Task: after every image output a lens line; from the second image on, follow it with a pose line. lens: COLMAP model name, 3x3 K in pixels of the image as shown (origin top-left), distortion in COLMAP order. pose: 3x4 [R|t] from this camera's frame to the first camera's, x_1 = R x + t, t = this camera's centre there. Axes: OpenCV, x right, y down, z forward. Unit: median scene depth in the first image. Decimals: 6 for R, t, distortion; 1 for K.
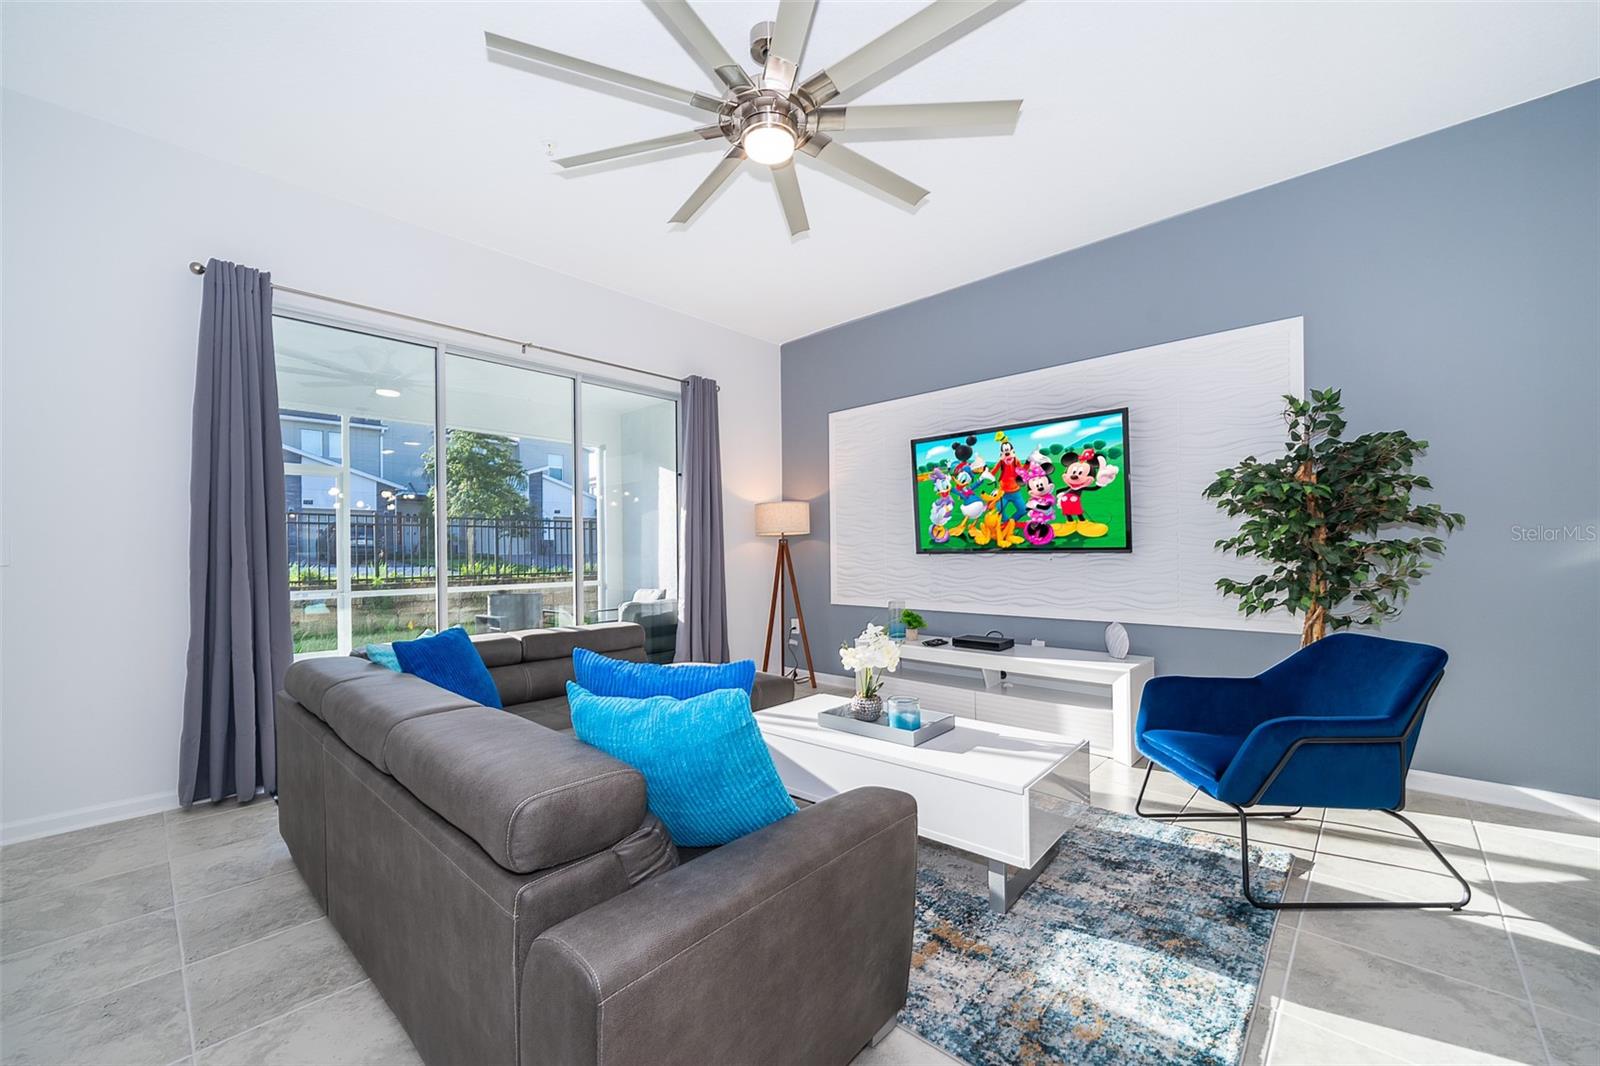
lens RADIAL K [[626.5, 0, 794.8], [0, 626.5, 559.2], [0, 0, 1]] dist [-0.001712, 0.002371]
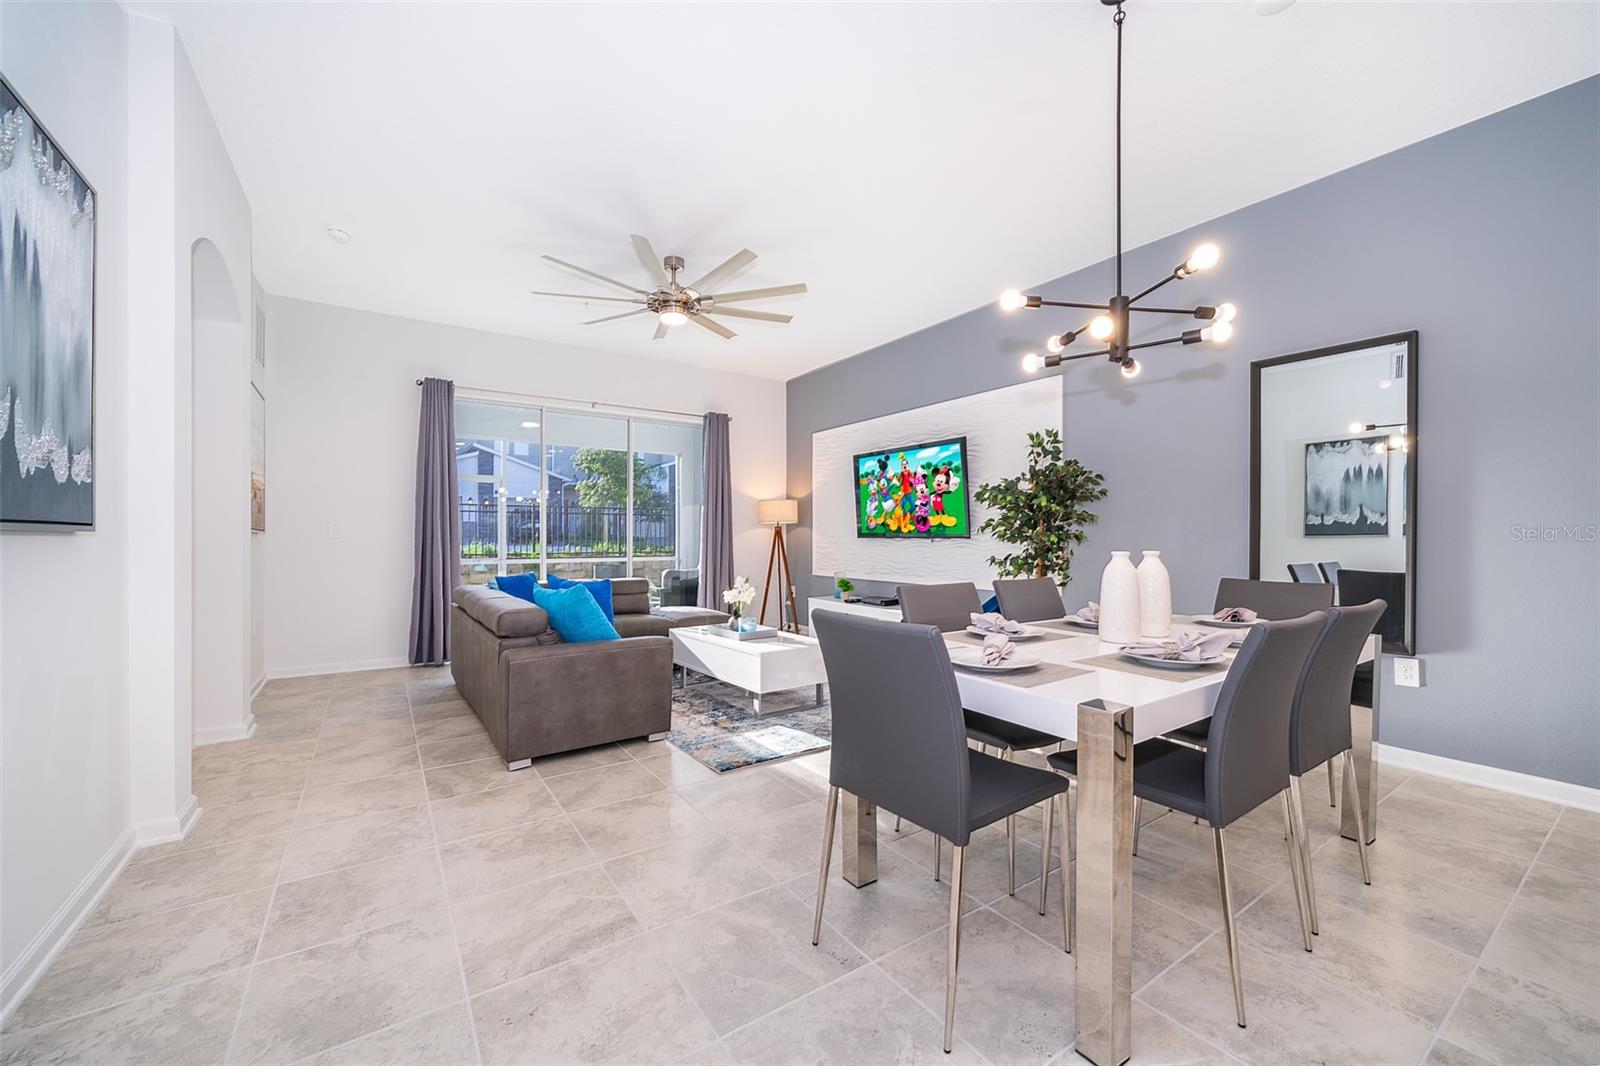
lens RADIAL K [[626.5, 0, 814.8], [0, 626.5, 541.5], [0, 0, 1]] dist [-0.001712, 0.002371]
pose [[0.978938, 0.008183, -0.203993, 0.427077], [-0.007374, 0.999962, 0.004726, -0.004531], [0.204023, -0.003122, 0.978961, -0.426517]]
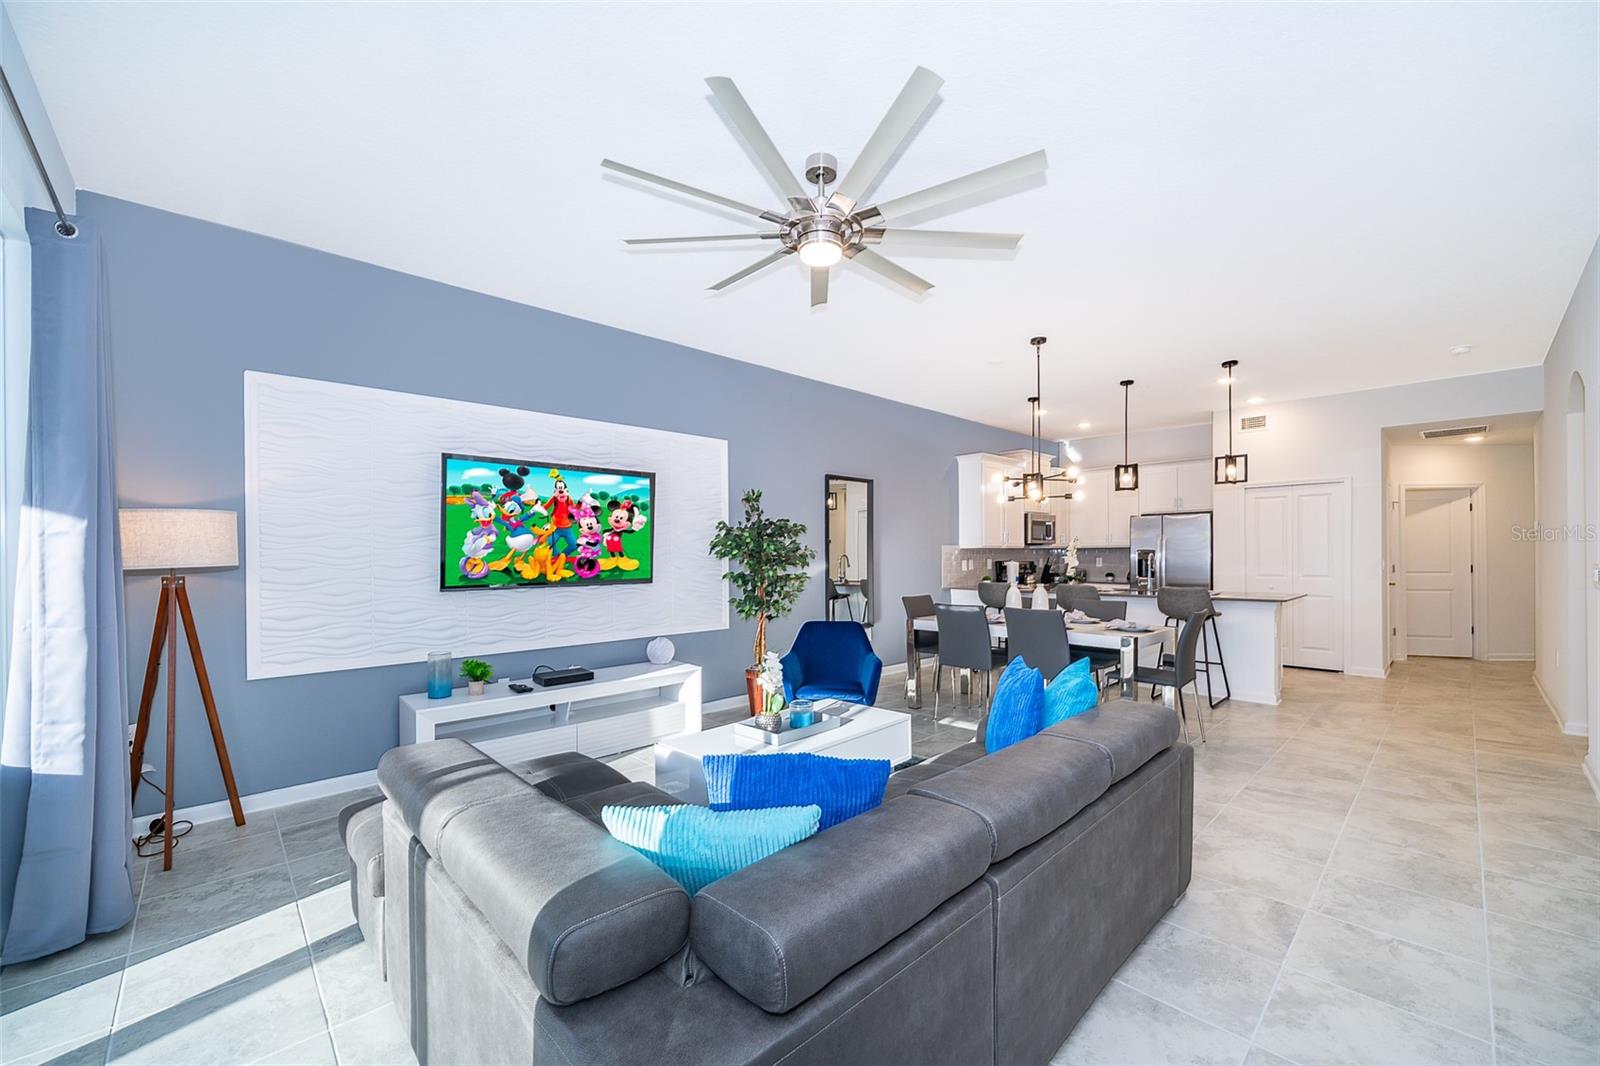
lens RADIAL K [[626.5, 0, 813.7], [0, 626.5, 546.7], [0, 0, 1]] dist [-0.001712, 0.002371]
pose [[0.051394, 0.020873, 0.998460, -0.674939], [0.015932, 0.999637, -0.021718, -0.046216], [-0.998551, 0.017023, 0.051043, 0.524798]]
